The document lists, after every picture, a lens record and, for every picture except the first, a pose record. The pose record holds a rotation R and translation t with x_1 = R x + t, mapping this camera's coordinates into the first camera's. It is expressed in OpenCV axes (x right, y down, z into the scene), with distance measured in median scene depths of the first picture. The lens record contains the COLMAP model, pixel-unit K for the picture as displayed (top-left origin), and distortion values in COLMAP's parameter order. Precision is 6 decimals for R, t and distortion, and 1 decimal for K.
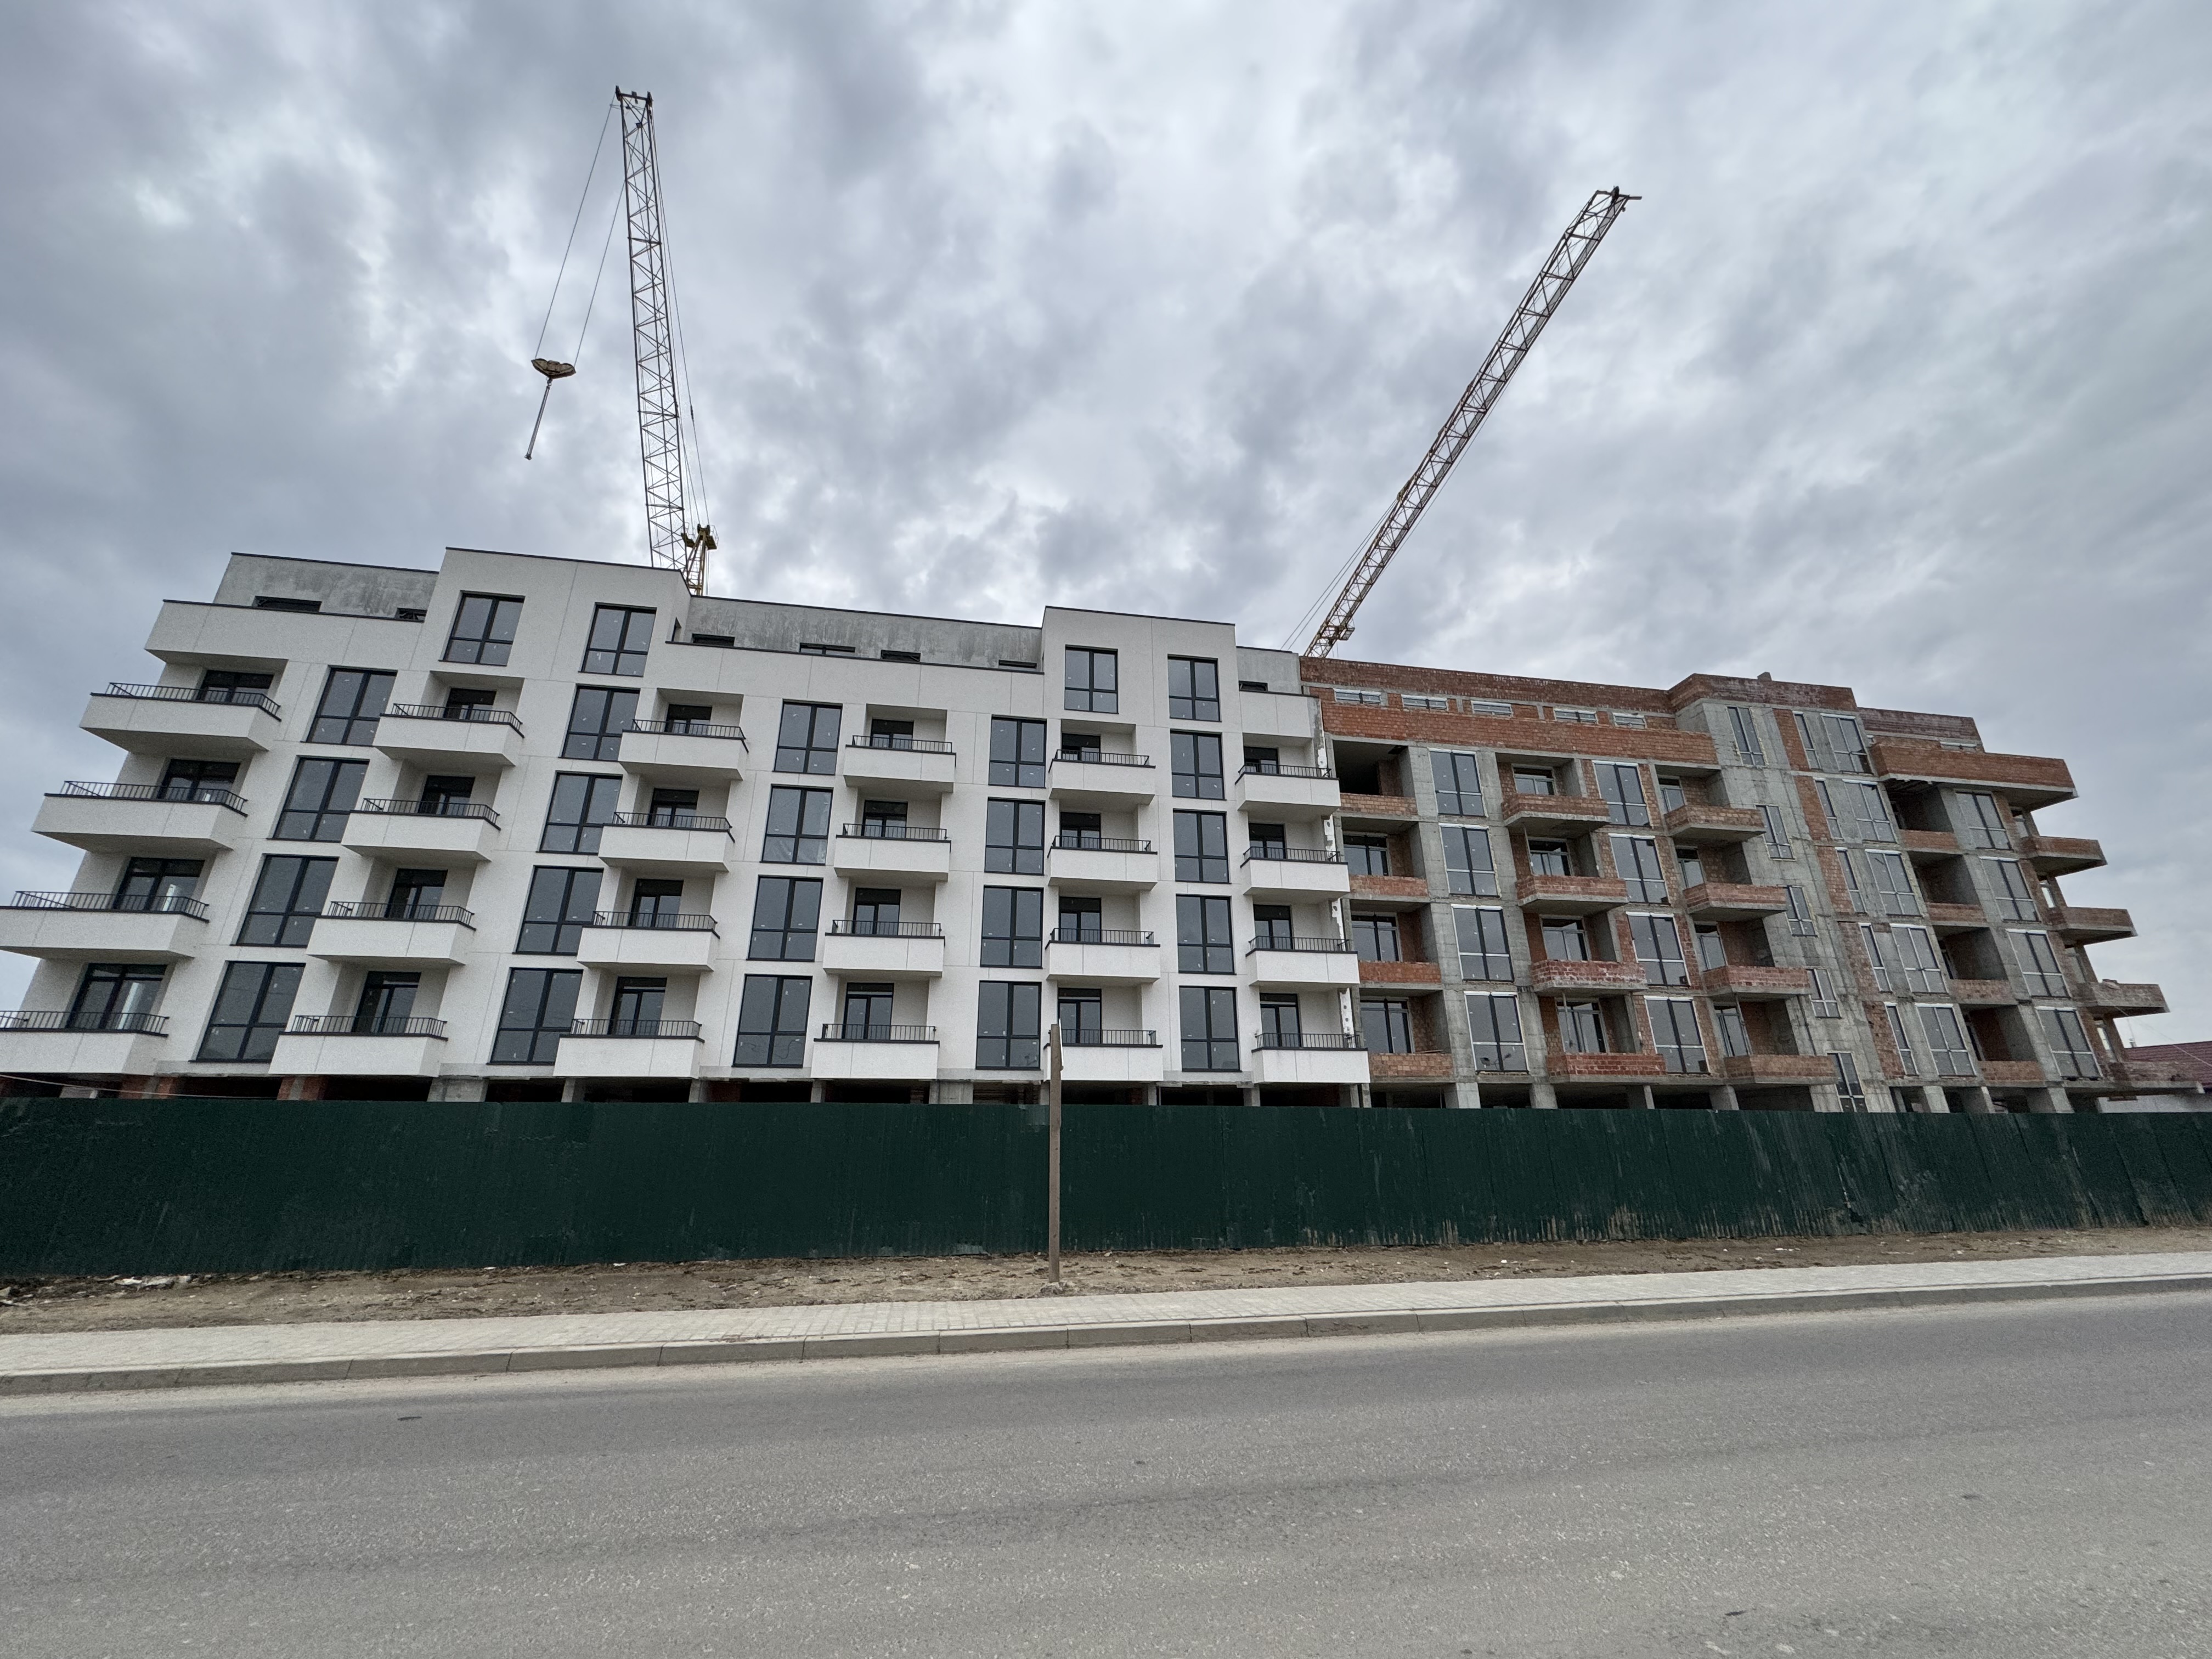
lens RADIAL K [[878.5, 0, 1106.6], [0, 878.5, 822.7], [0, 0, 1]] dist [-0.000967, -0.000040]
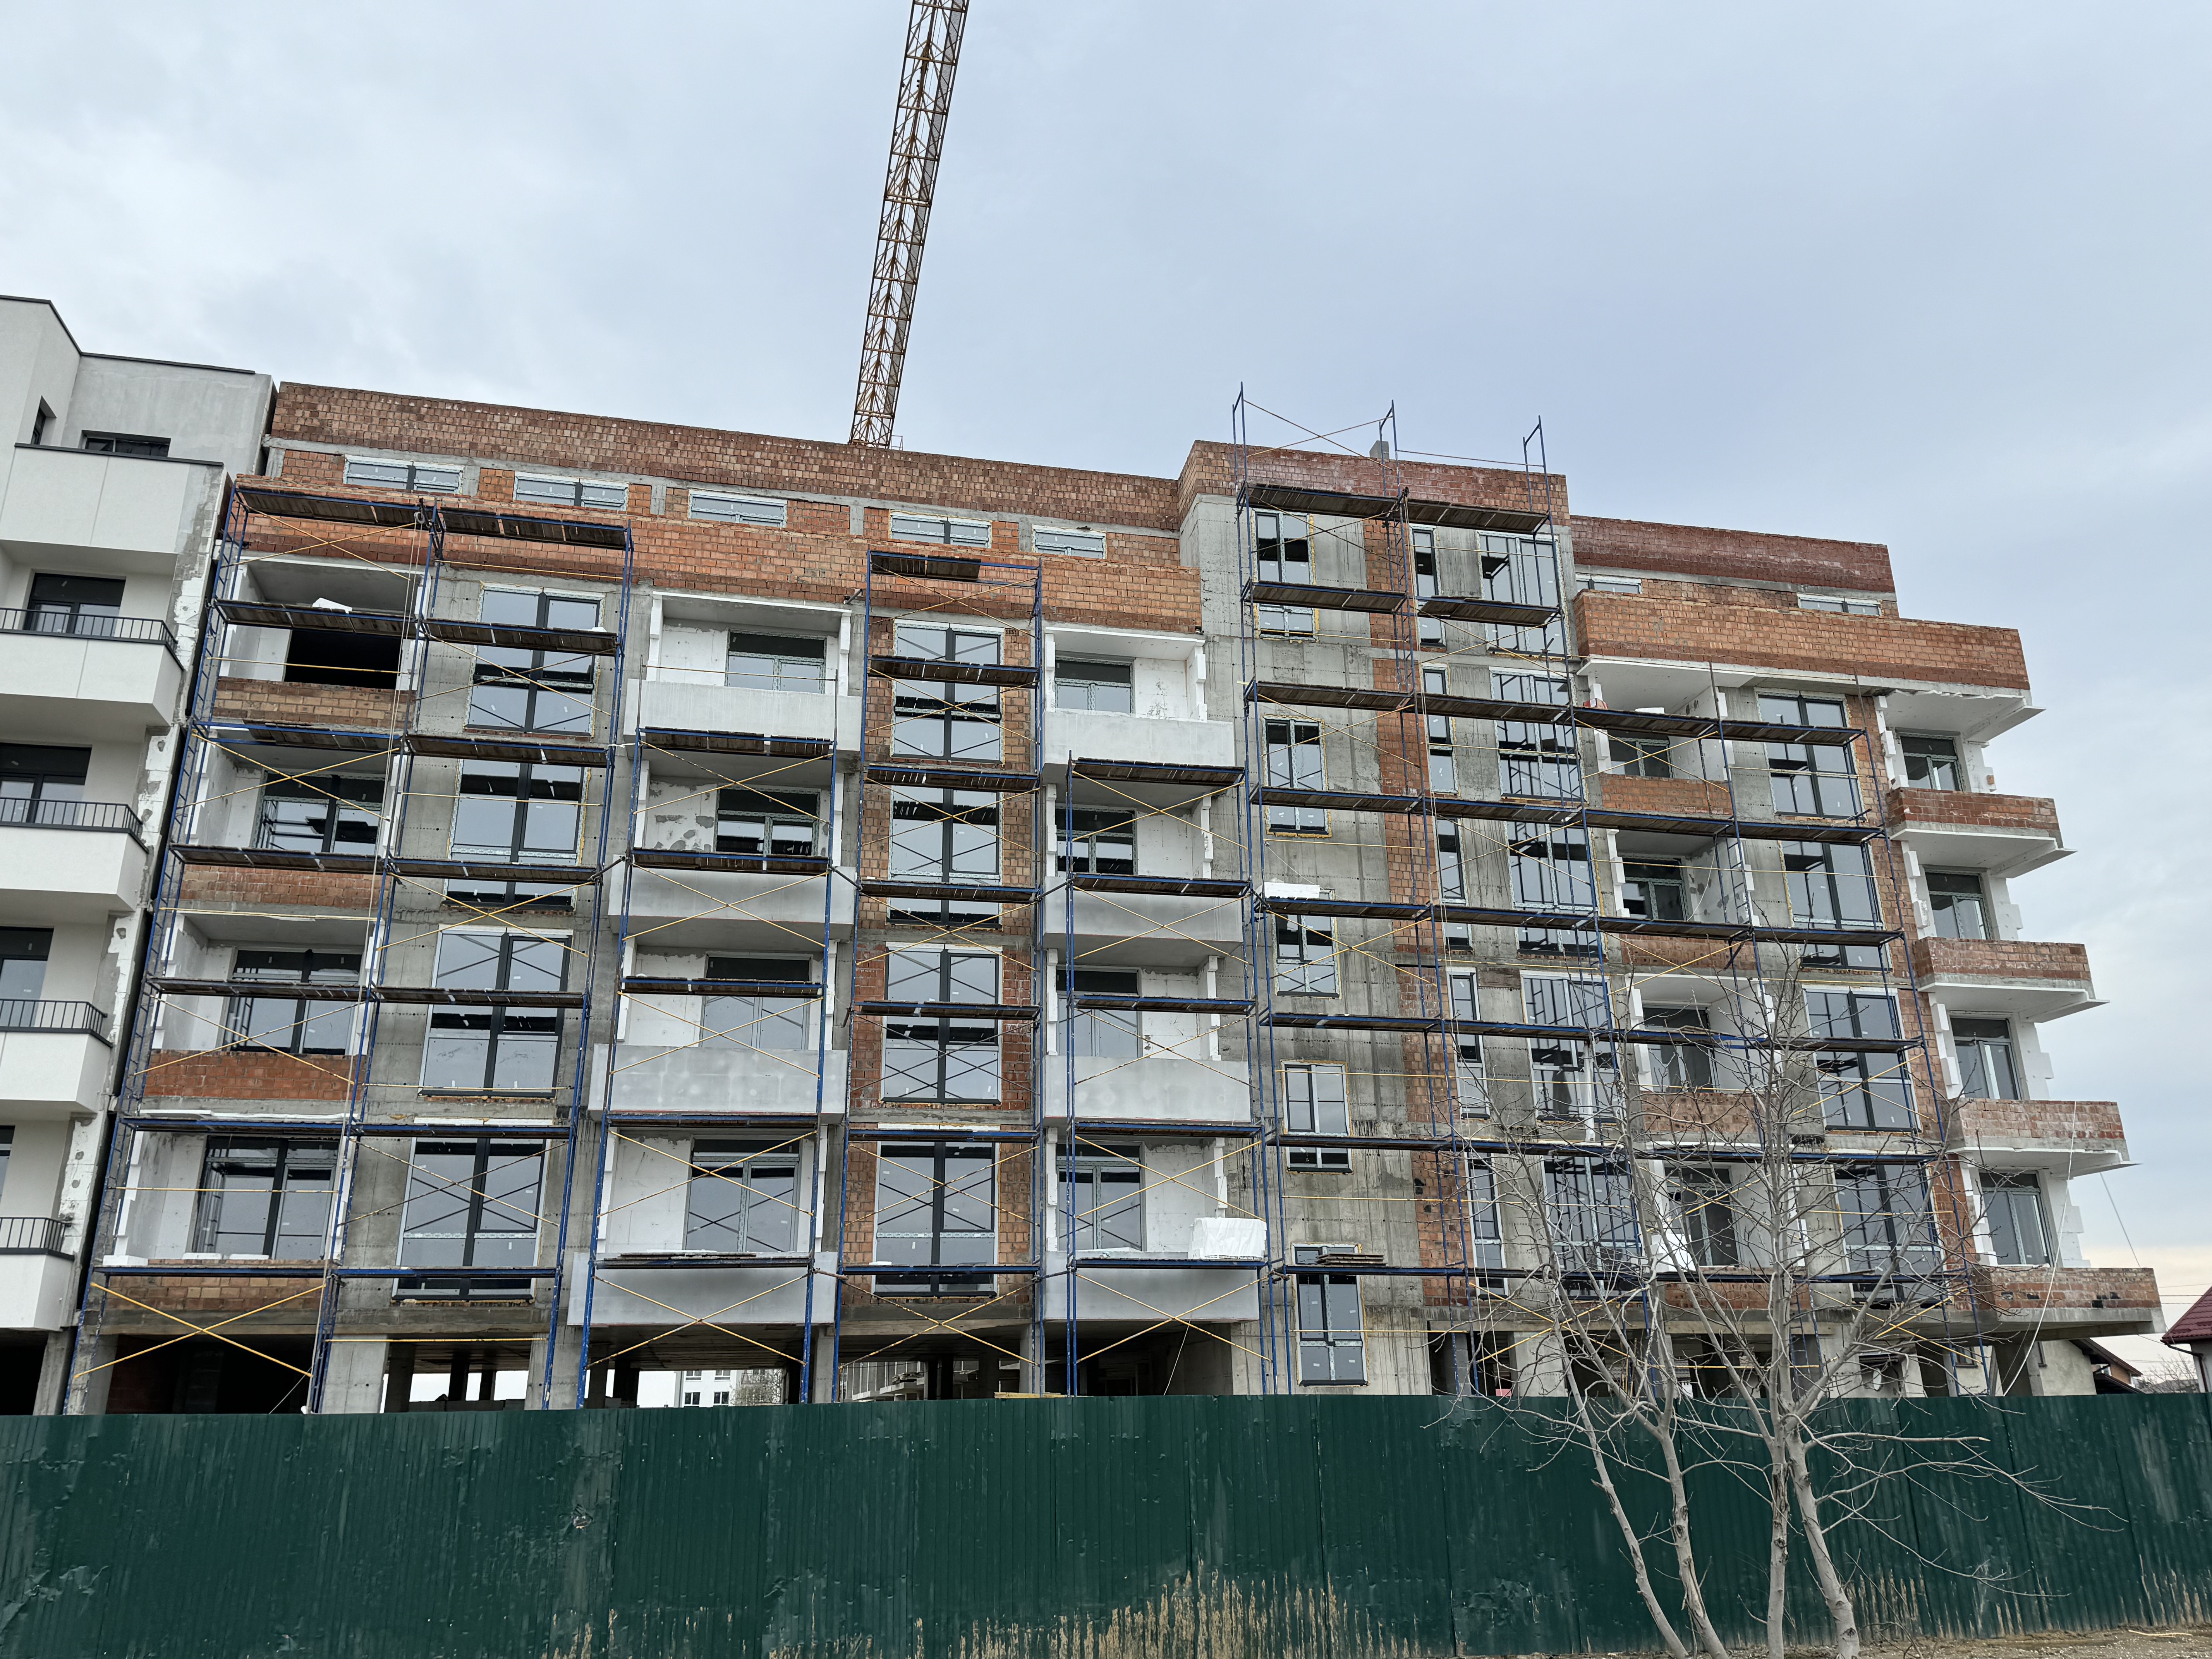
lens RADIAL K [[1683.0, 0, 1096.4], [0, 1683.0, 822.4], [0, 0, 1]] dist [0.167867, -0.303877]
pose [[0.999218, 0.001852, 0.039492, 0.583437], [-0.001889, 0.999998, 0.000919, 0.032991], [-0.039491, -0.000993, 0.999219, 0.096638]]
